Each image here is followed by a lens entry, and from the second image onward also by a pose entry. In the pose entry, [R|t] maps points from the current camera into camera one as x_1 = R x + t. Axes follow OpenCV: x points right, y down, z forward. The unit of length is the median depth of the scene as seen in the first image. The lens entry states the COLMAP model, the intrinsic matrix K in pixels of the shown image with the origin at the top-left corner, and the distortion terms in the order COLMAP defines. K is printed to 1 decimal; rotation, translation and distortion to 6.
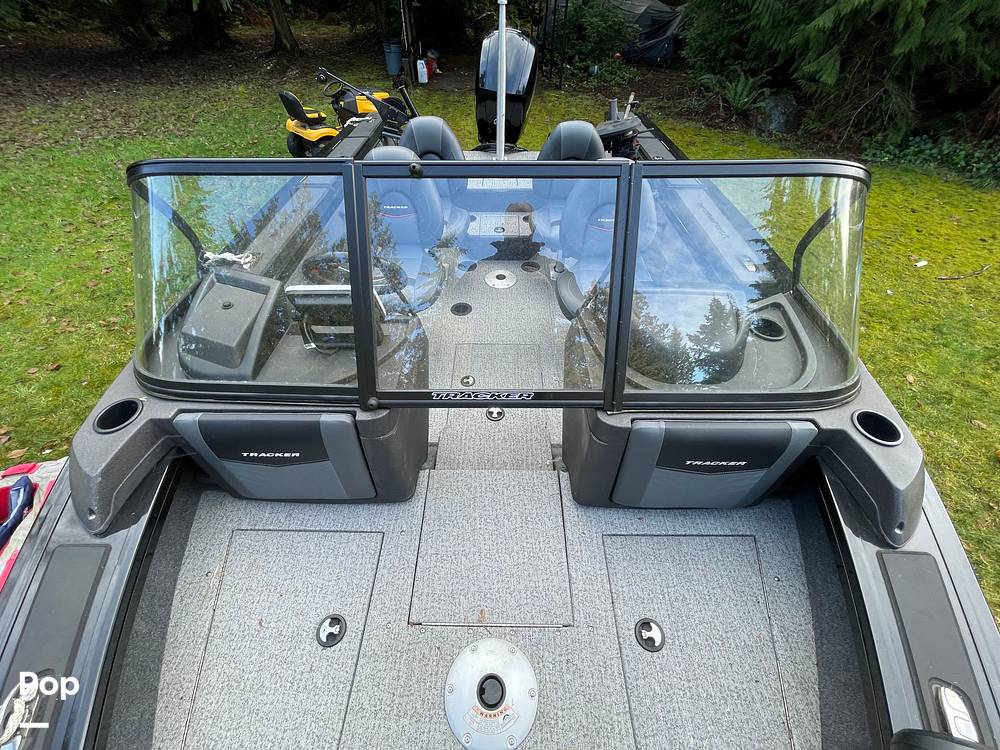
lens RADIAL K [[410.7, 0, 500.2], [0, 410.7, 378.4], [0, 0, 1]] dist [0.002119, -0.001151]
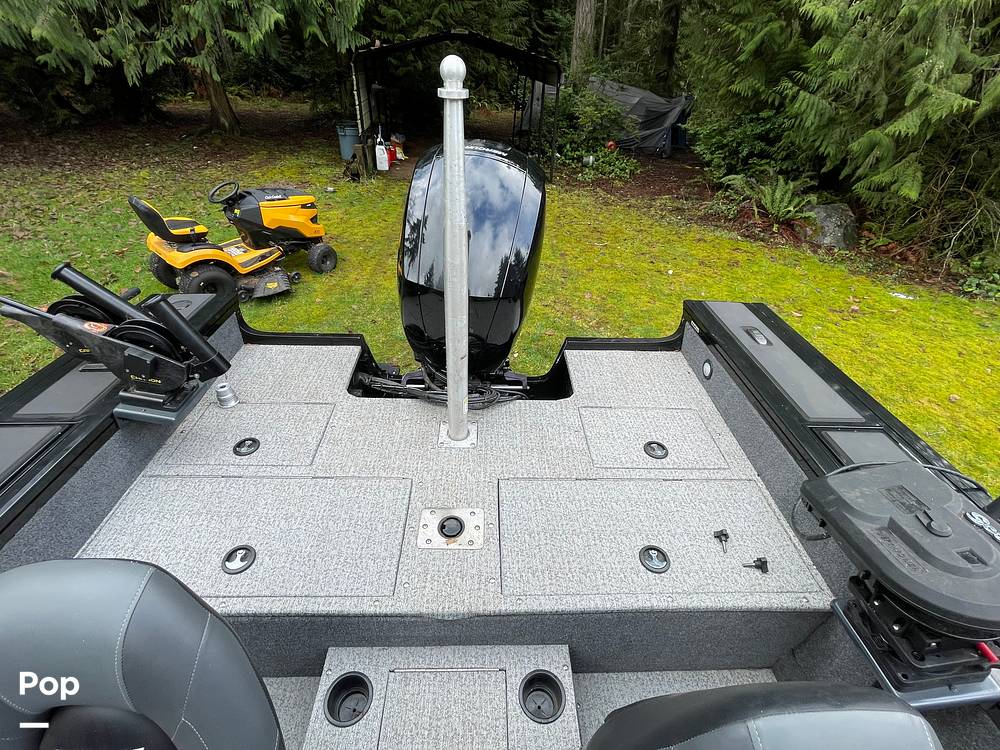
lens RADIAL K [[449.6, 0, 502.7], [0, 449.6, 368.9], [0, 0, 1]] dist [-0.008676, 0.003556]
pose [[0.998832, 0.005779, 0.047966, 0.009486], [0.002924, 0.983770, -0.179412, -0.196968], [-0.048224, 0.179343, 0.982604, 0.212854]]
